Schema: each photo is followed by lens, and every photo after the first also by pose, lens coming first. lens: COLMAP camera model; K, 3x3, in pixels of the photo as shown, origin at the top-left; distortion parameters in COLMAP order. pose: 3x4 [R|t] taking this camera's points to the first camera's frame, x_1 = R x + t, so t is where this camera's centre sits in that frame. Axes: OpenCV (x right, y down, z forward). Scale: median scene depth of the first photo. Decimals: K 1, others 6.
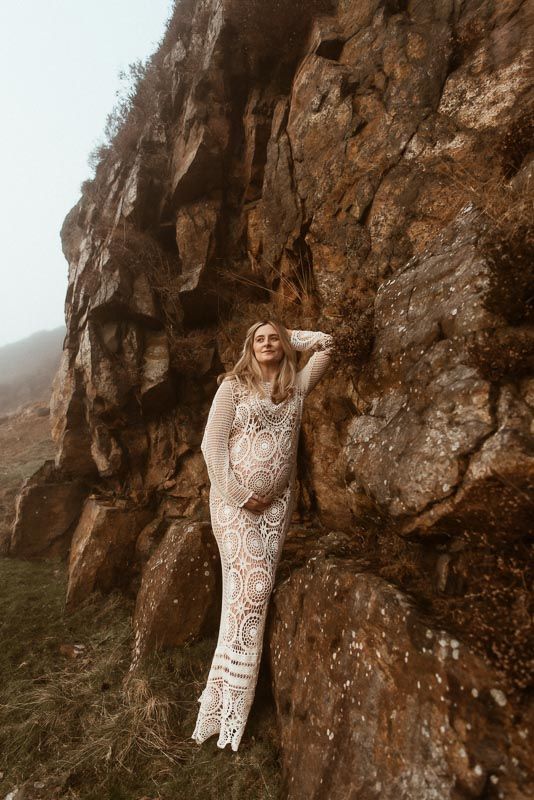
lens RADIAL K [[527.1, 0, 267.0], [0, 527.1, 400.0], [0, 0, 1]] dist [0.099584, 0.000965]
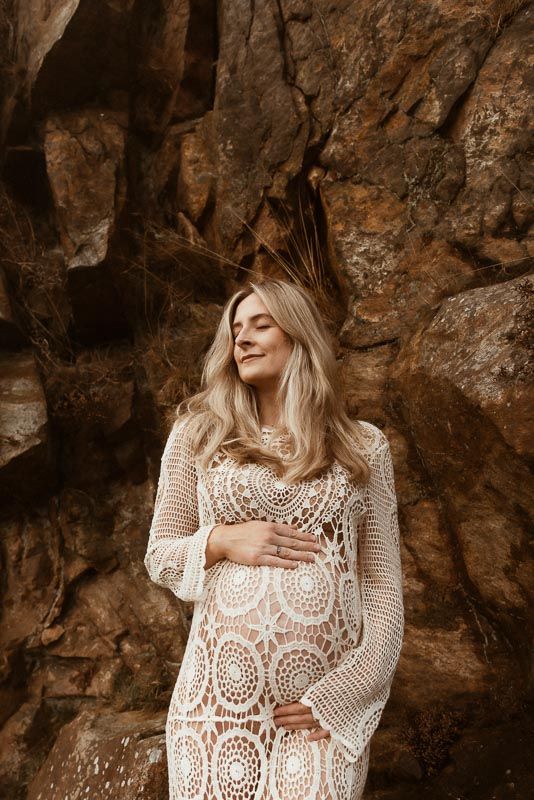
lens RADIAL K [[624.1, 0, 267.6], [0, 624.1, 482.0], [0, 0, 1]] dist [0.095787, 0.010621]
pose [[0.966192, -0.038054, 0.254998, -0.143211], [0.035386, 0.999260, 0.015043, 0.000897], [-0.255382, -0.005511, 0.966824, 0.350924]]
